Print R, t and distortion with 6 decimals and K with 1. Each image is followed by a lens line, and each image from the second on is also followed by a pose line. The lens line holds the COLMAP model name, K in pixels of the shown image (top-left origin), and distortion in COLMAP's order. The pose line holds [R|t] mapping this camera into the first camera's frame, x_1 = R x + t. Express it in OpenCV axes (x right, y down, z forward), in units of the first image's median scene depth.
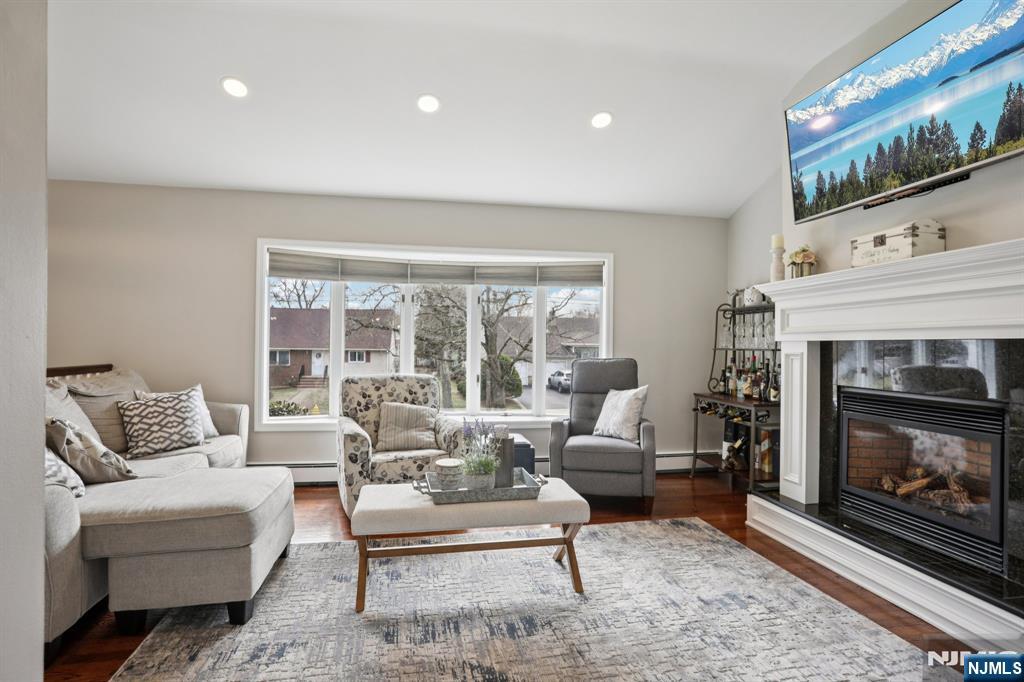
lens RADIAL K [[509.1, 0, 509.5], [0, 509.1, 344.4], [0, 0, 1]] dist [-0.019358, 0.000650]
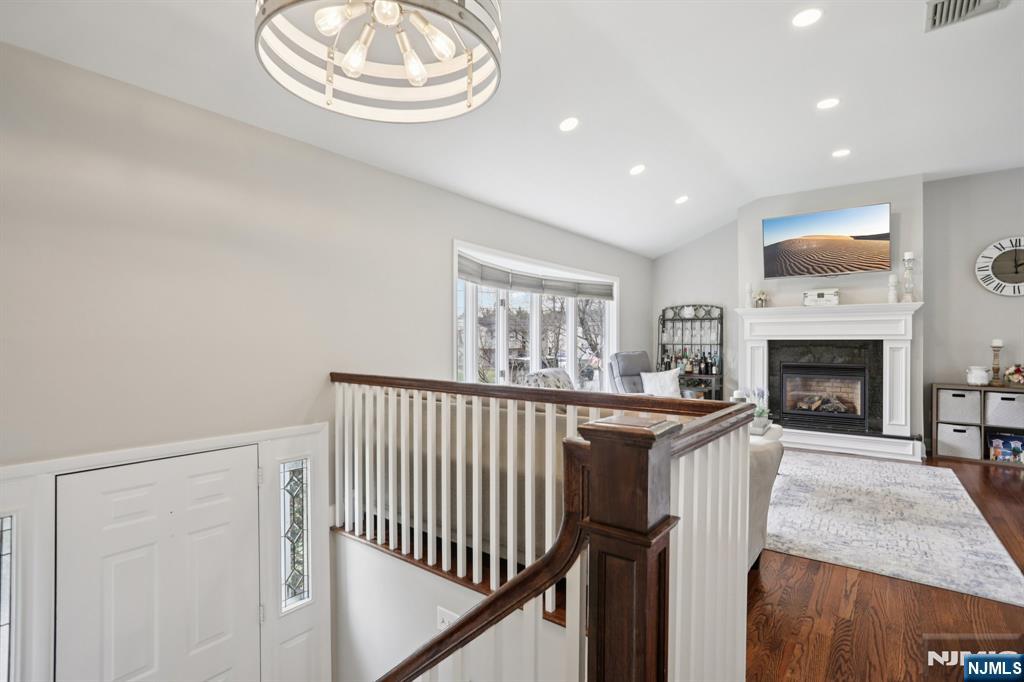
lens RADIAL K [[509.1, 0, 509.5], [0, 509.1, 344.4], [0, 0, 1]] dist [-0.019358, 0.000650]
pose [[0.734816, -0.012076, 0.678159, -1.093111], [0.002834, 0.999887, 0.014734, -0.015647], [-0.678261, -0.008905, 0.734767, 0.173563]]
